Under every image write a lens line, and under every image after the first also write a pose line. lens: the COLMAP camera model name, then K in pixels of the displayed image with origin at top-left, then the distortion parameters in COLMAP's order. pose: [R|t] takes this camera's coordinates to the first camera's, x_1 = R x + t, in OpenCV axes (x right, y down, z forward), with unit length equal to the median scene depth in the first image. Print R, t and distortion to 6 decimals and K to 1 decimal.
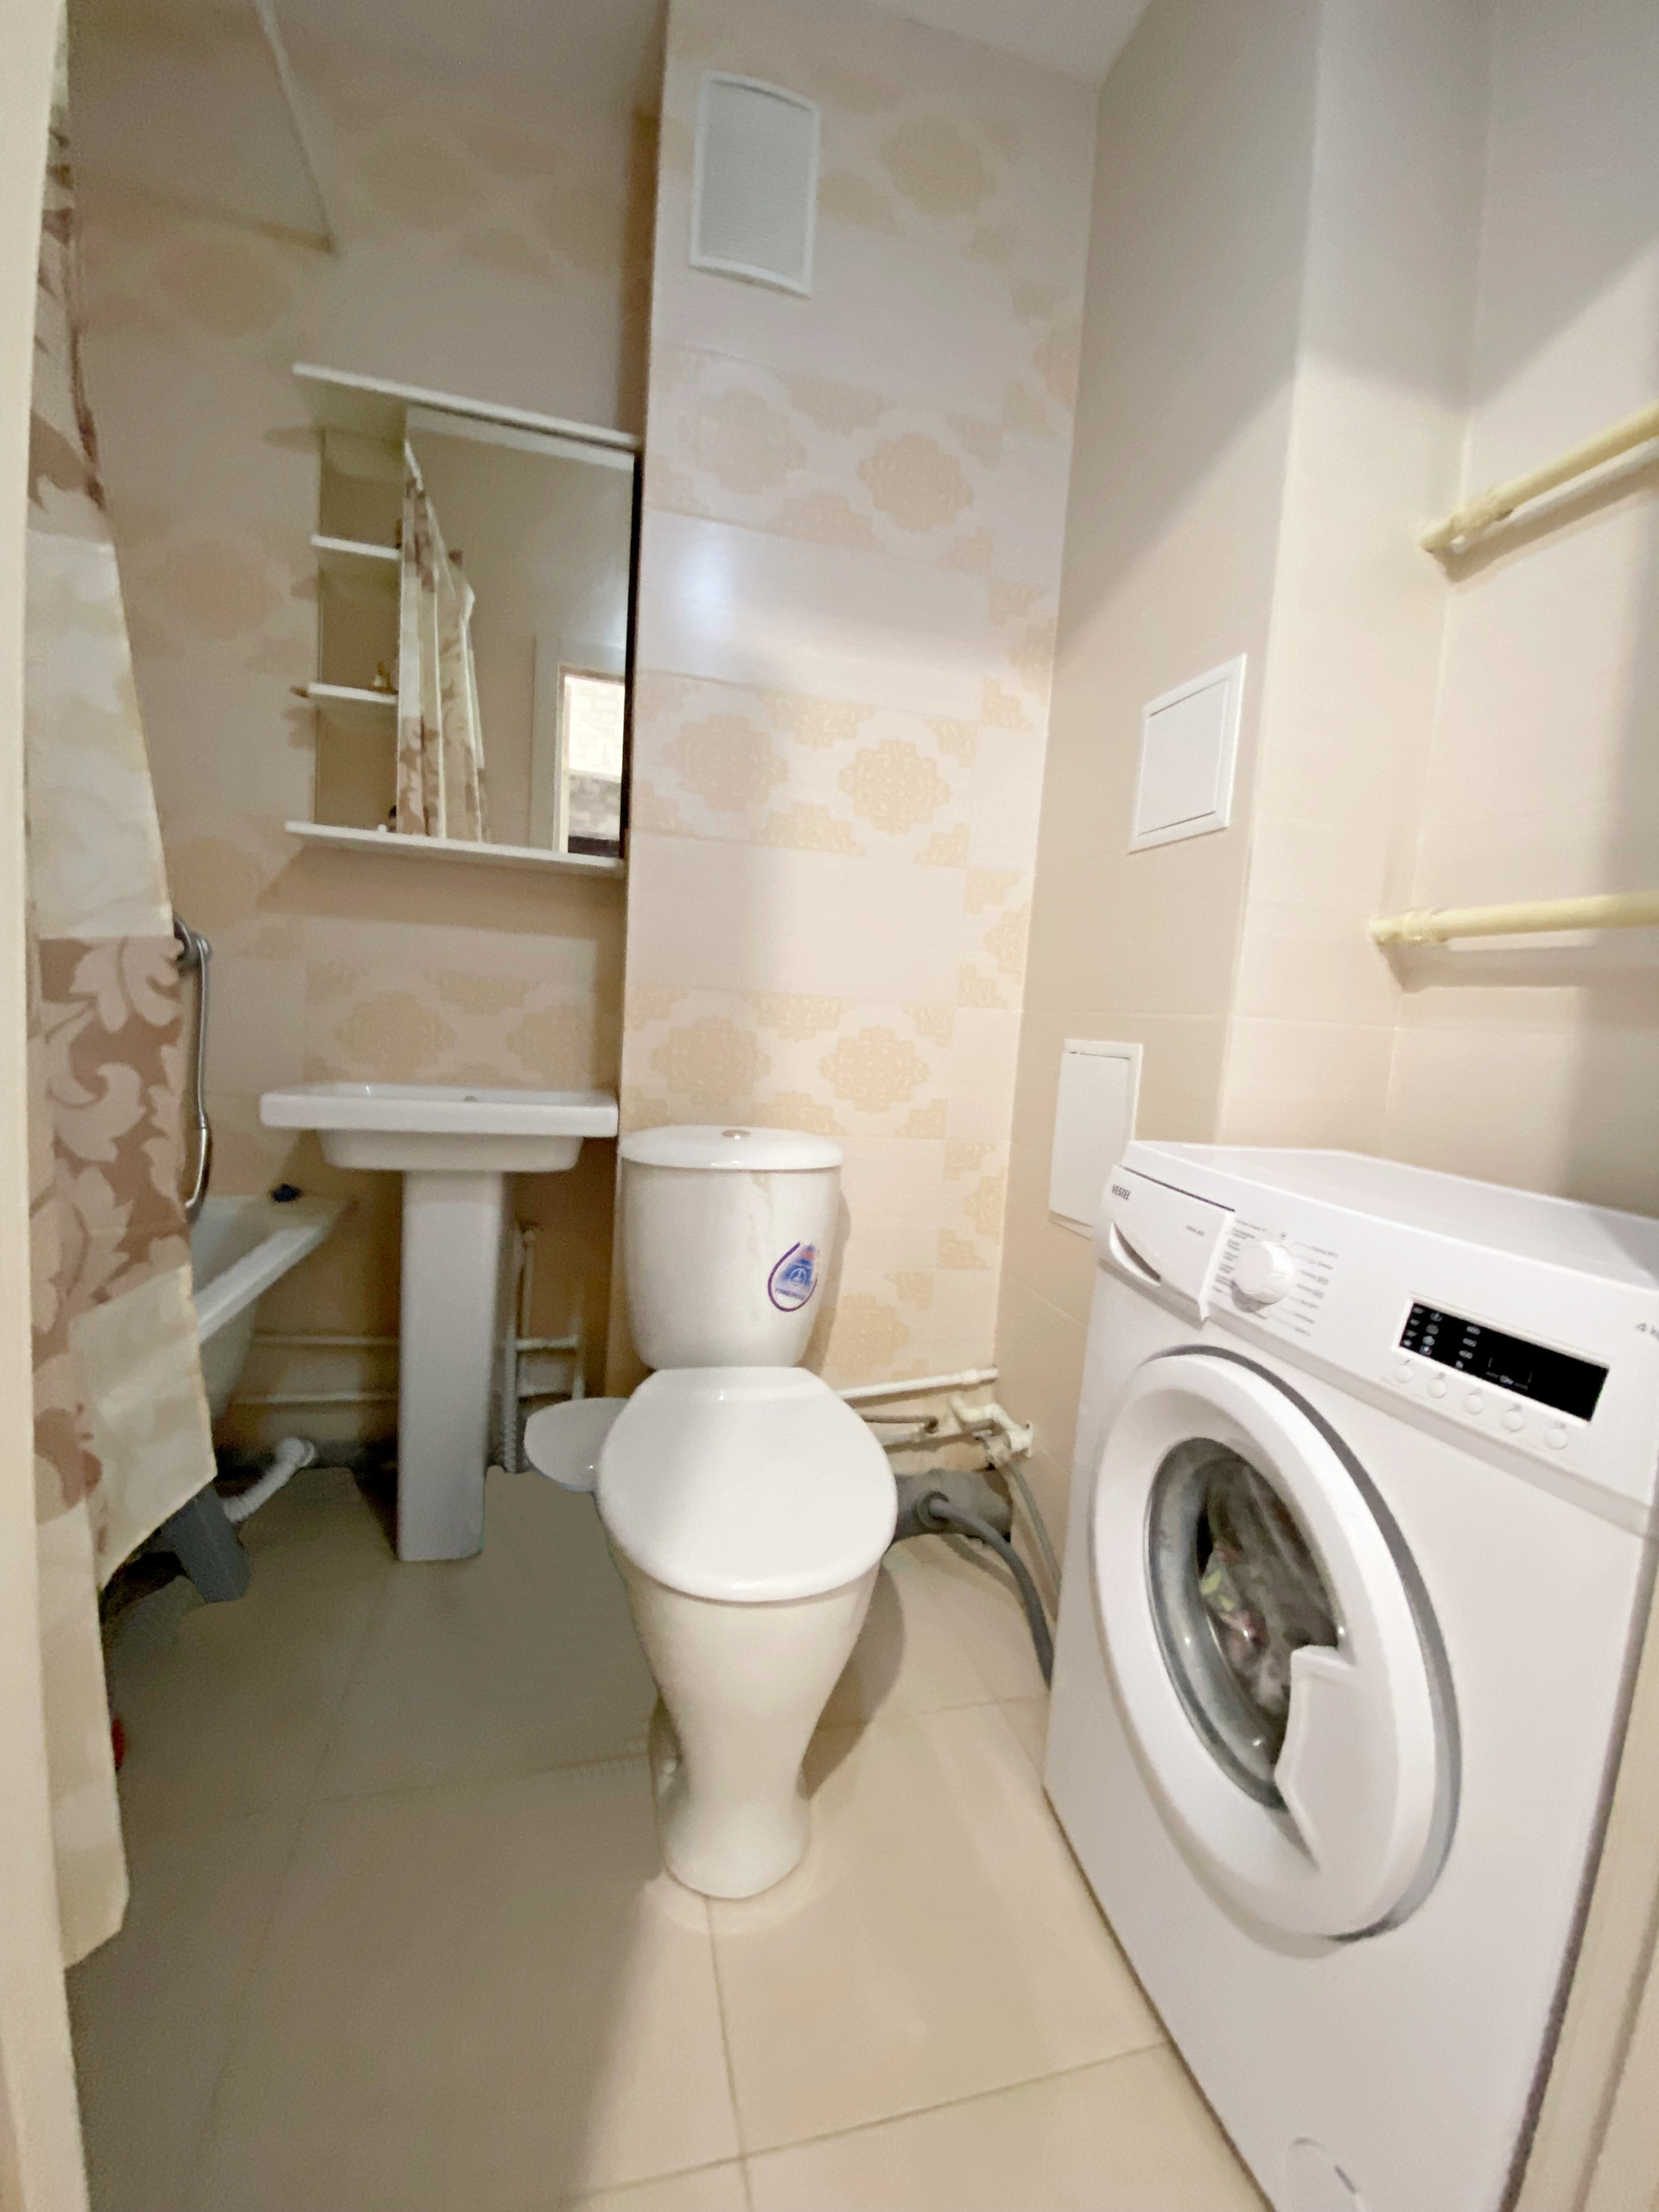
lens RADIAL K [[895.6, 0, 832.9], [0, 895.6, 1104.9], [0, 0, 1]] dist [0.014762, -0.015269]
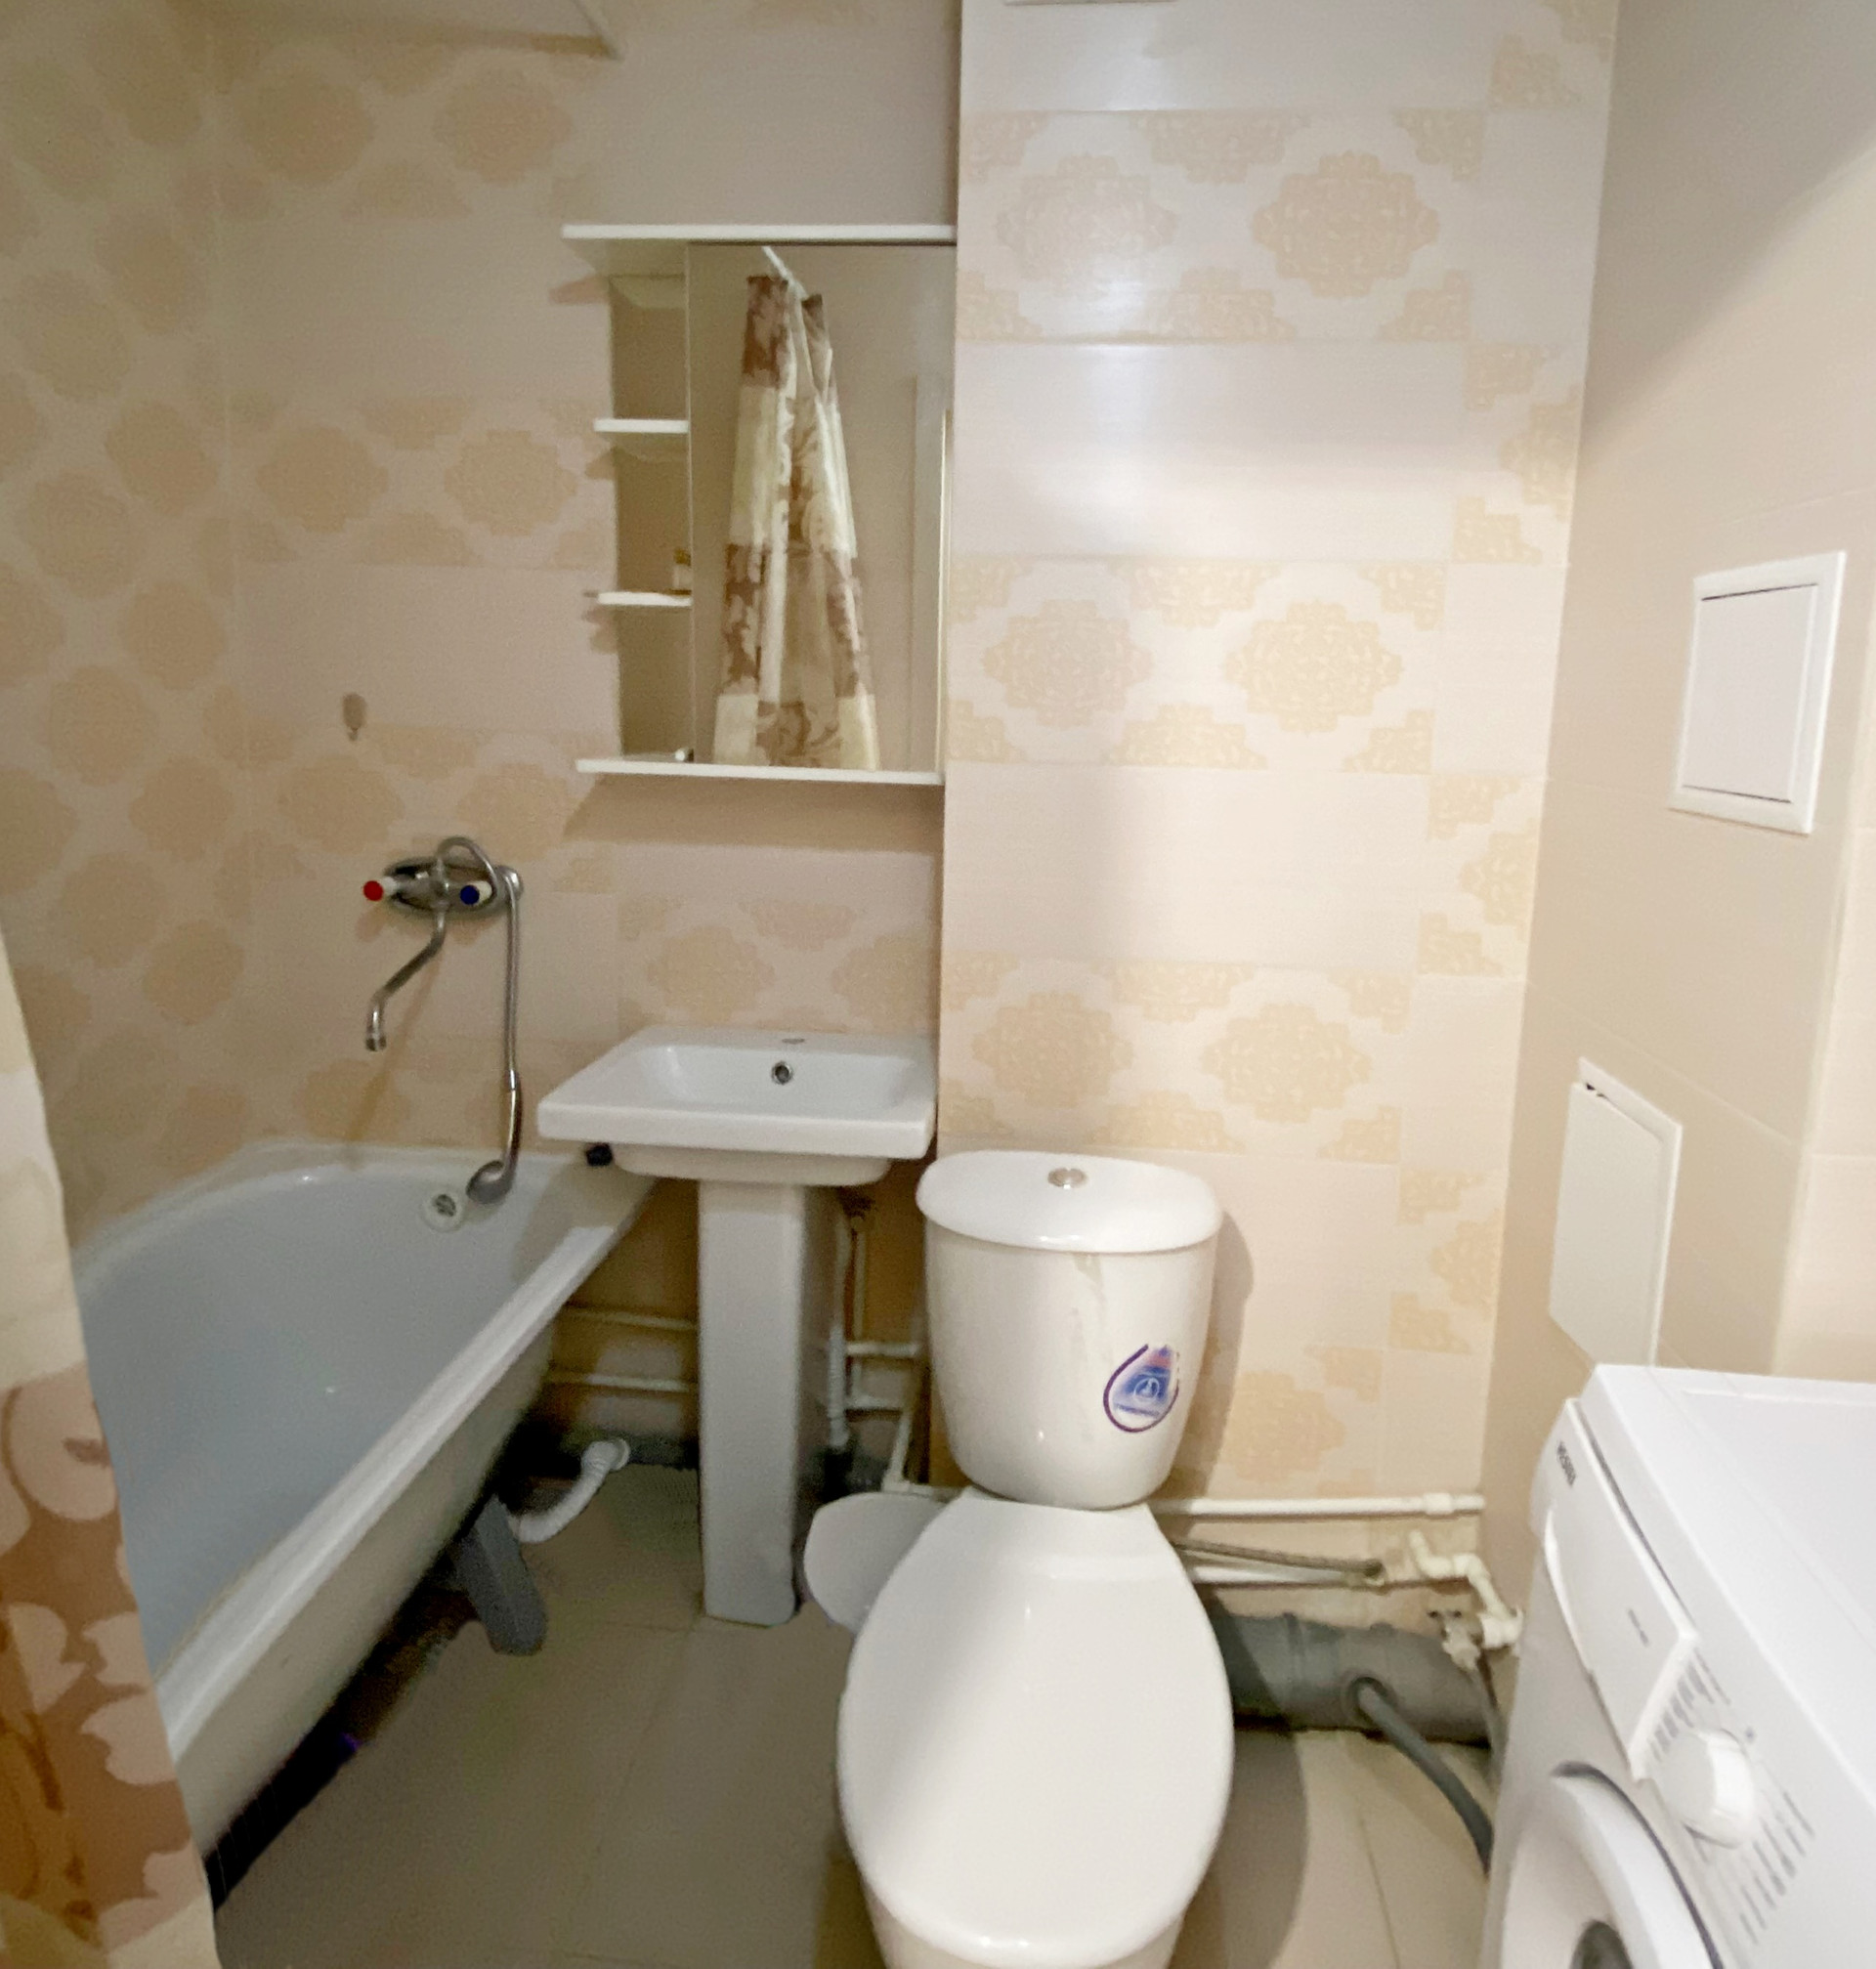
lens RADIAL K [[1200.8, 0, 970.4], [0, 1200.8, 848.4], [0, 0, 1]] dist [0.010095, -0.012445]
pose [[0.937665, 0.007181, -0.347467, 0.145340], [0.004834, 0.999420, 0.033700, -0.251193], [0.347507, -0.033279, 0.937087, 0.035257]]
